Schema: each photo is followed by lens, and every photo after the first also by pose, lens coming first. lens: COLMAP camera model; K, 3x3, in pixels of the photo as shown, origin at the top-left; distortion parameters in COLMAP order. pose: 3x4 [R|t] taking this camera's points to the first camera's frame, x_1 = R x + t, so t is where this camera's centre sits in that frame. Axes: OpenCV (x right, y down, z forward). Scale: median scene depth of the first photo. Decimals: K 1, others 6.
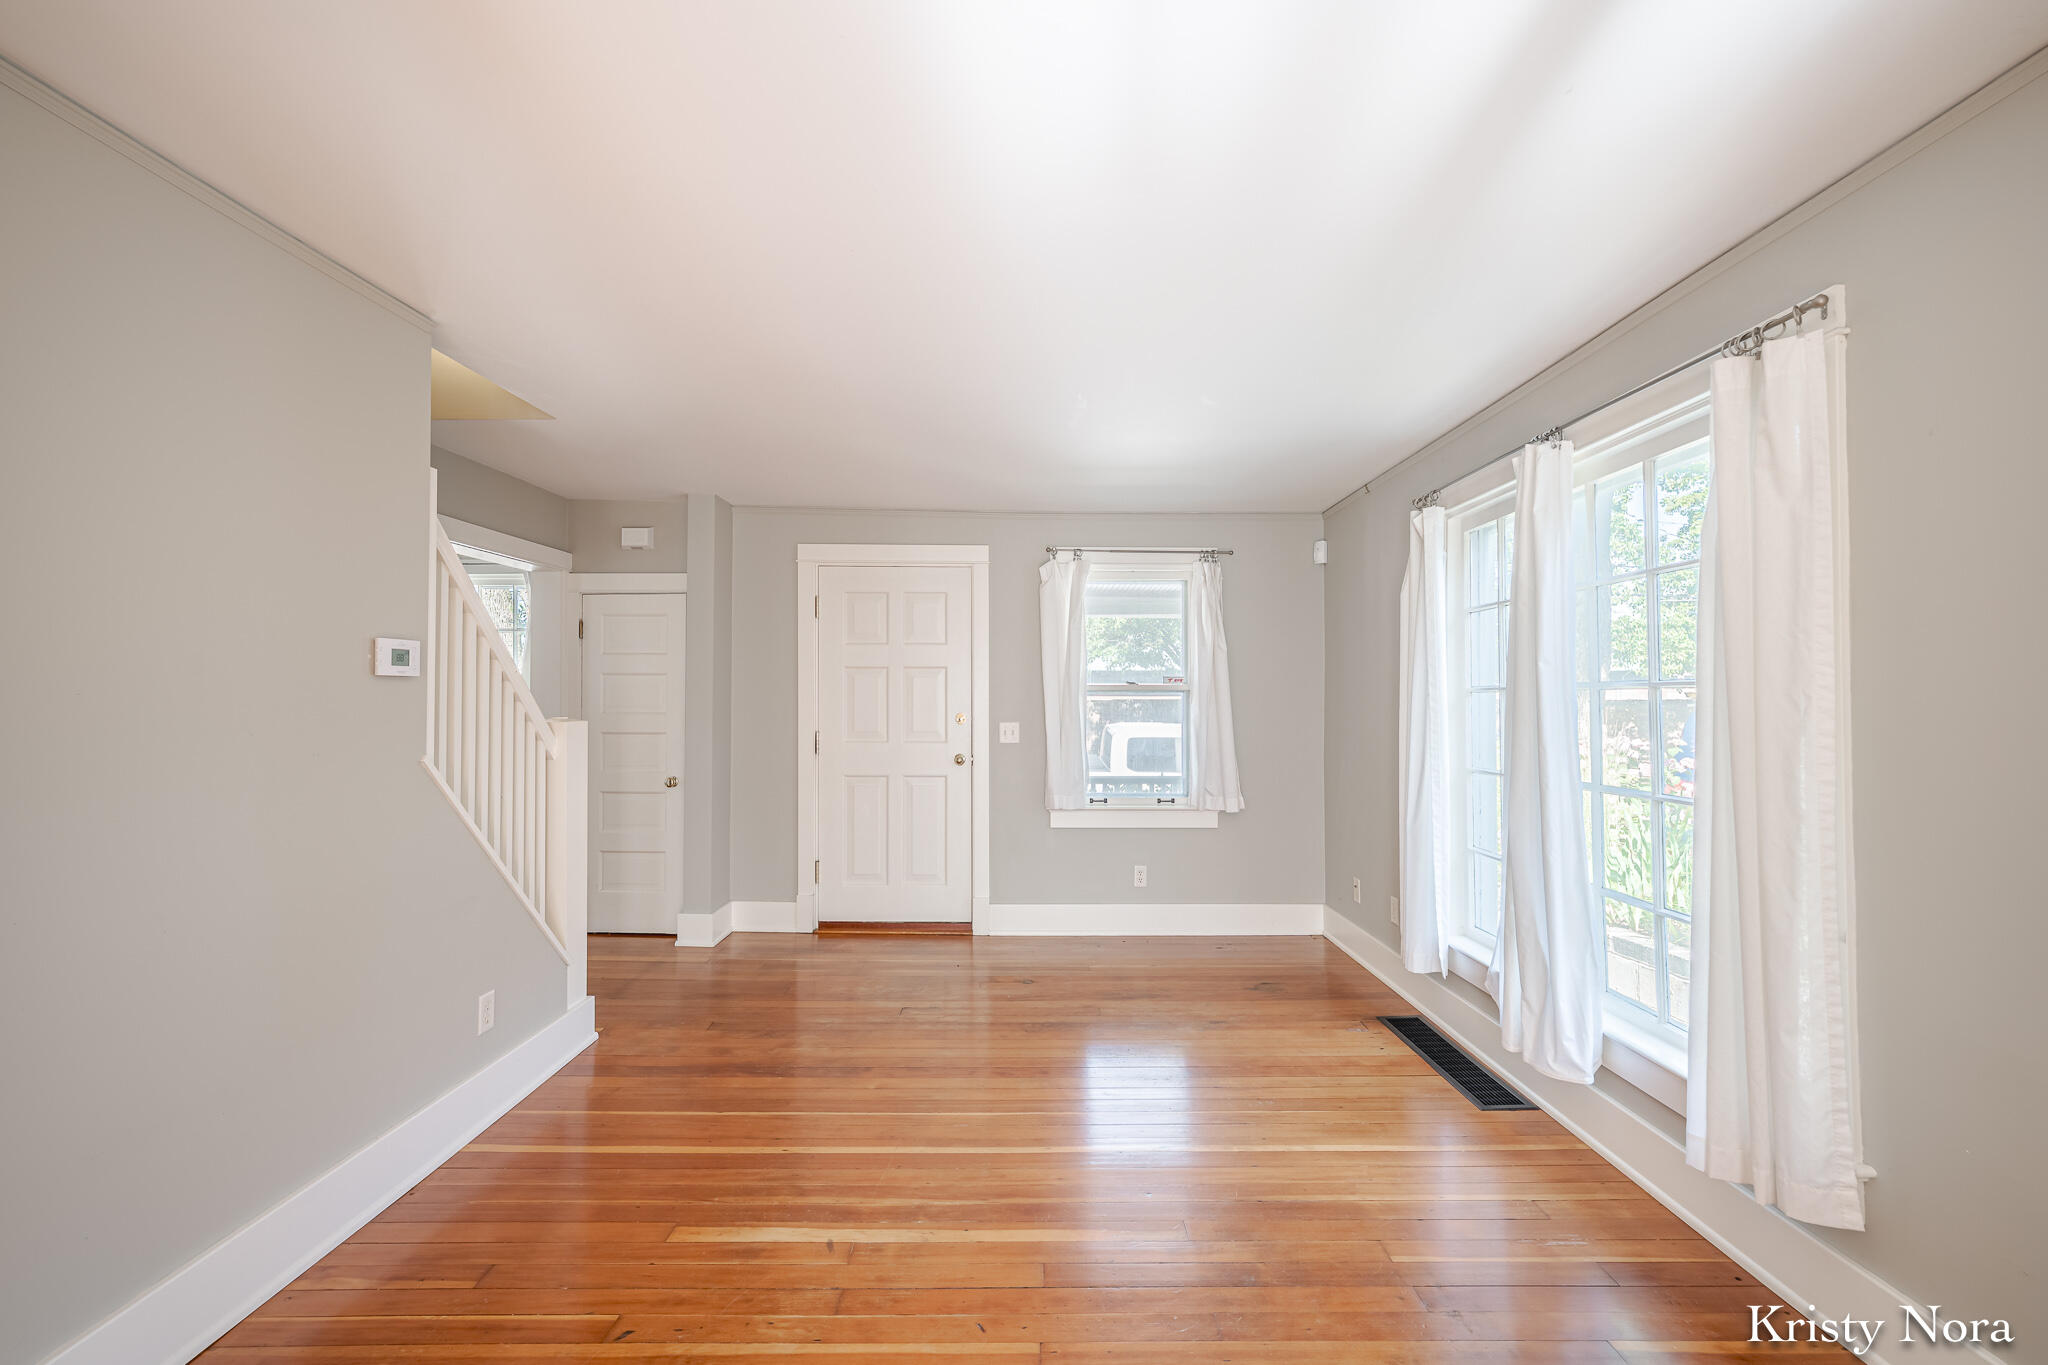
lens RADIAL K [[827.4, 0, 1029.9], [0, 827.4, 688.2], [0, 0, 1]] dist [0.009794, -0.000460]
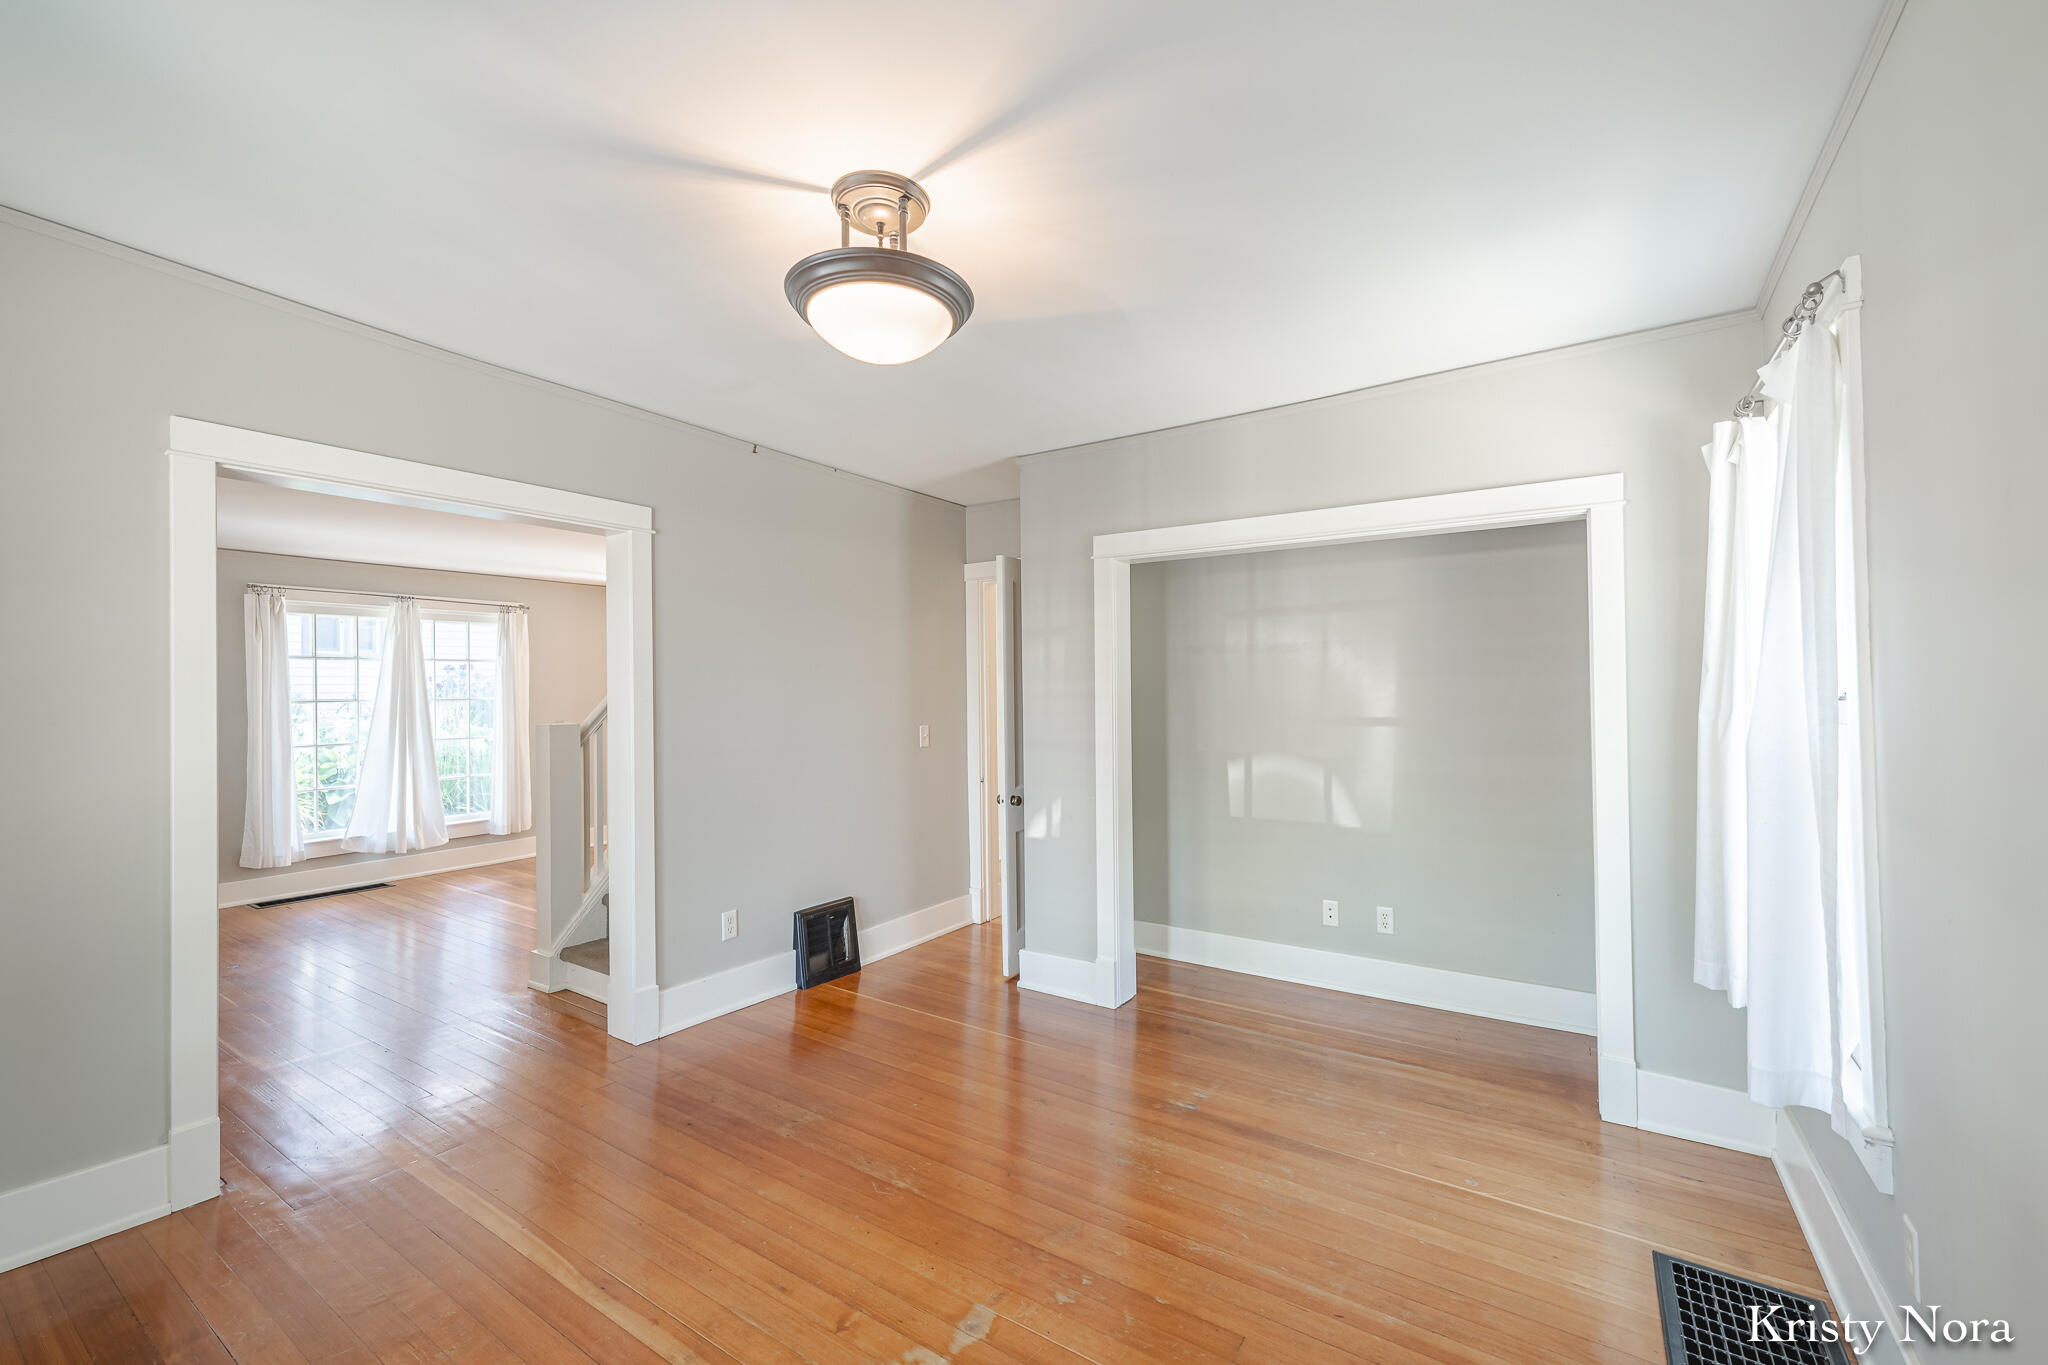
lens RADIAL K [[827.4, 0, 1029.9], [0, 827.4, 688.2], [0, 0, 1]] dist [0.009794, -0.000460]
pose [[-0.833310, 0.013026, 0.552653, -1.432538], [0.005237, 0.999864, -0.015670, 0.006651], [-0.552782, -0.010164, -0.833264, 1.283735]]
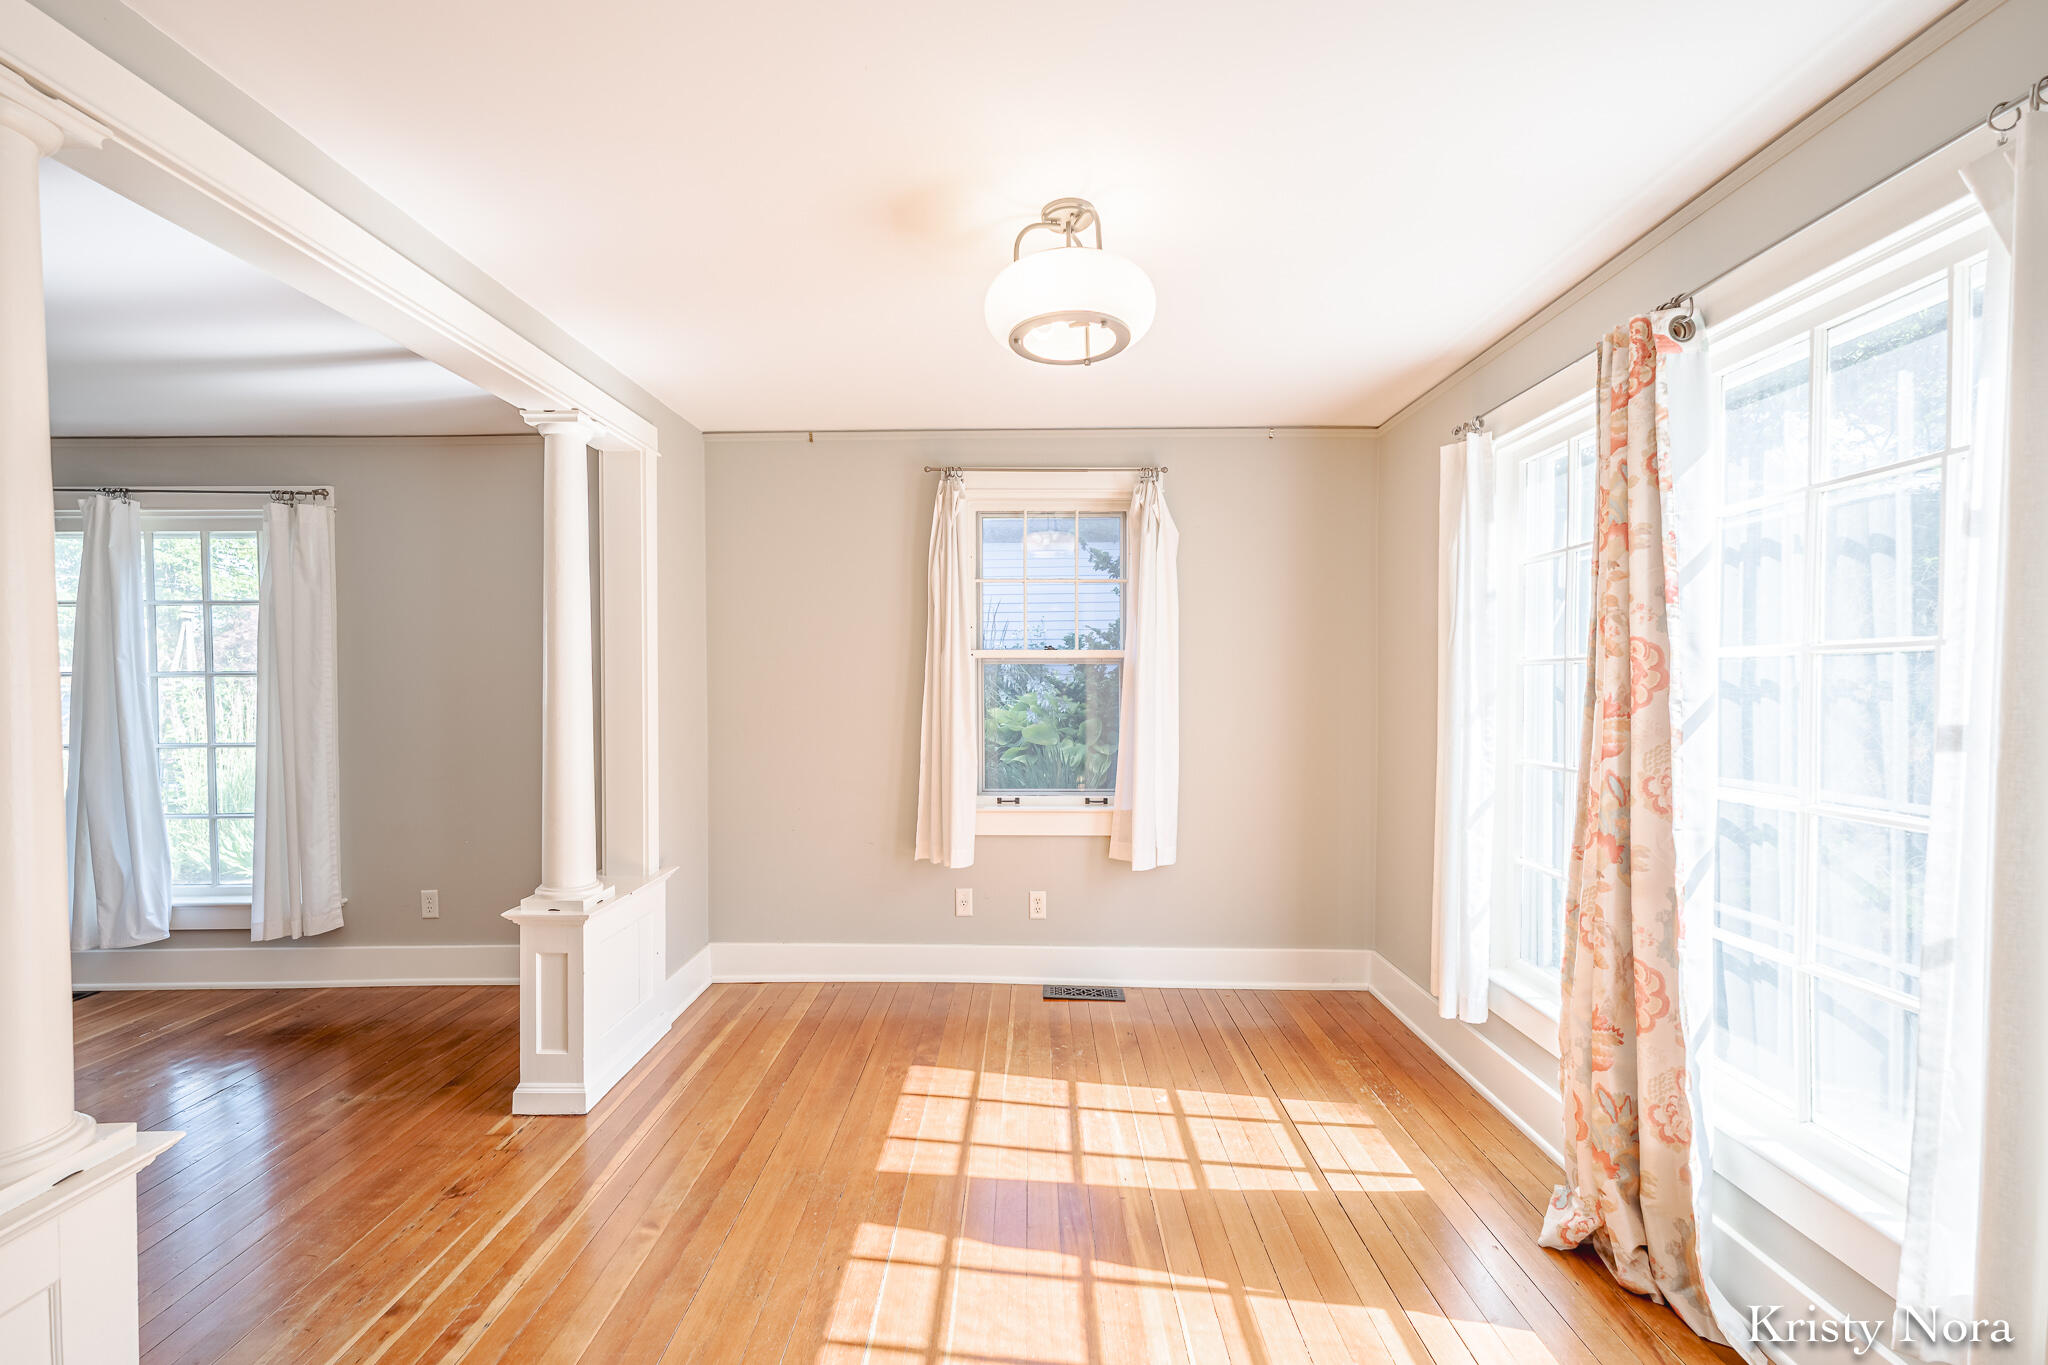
lens RADIAL K [[834.5, 0, 1028.8], [0, 834.5, 690.4], [0, 0, 1]] dist [0.008125, -0.000396]
pose [[0.003895, -0.013317, 0.999904, -0.481445], [-0.008930, 0.999871, 0.013352, -0.005267], [-0.999953, -0.008982, 0.003776, -0.322750]]
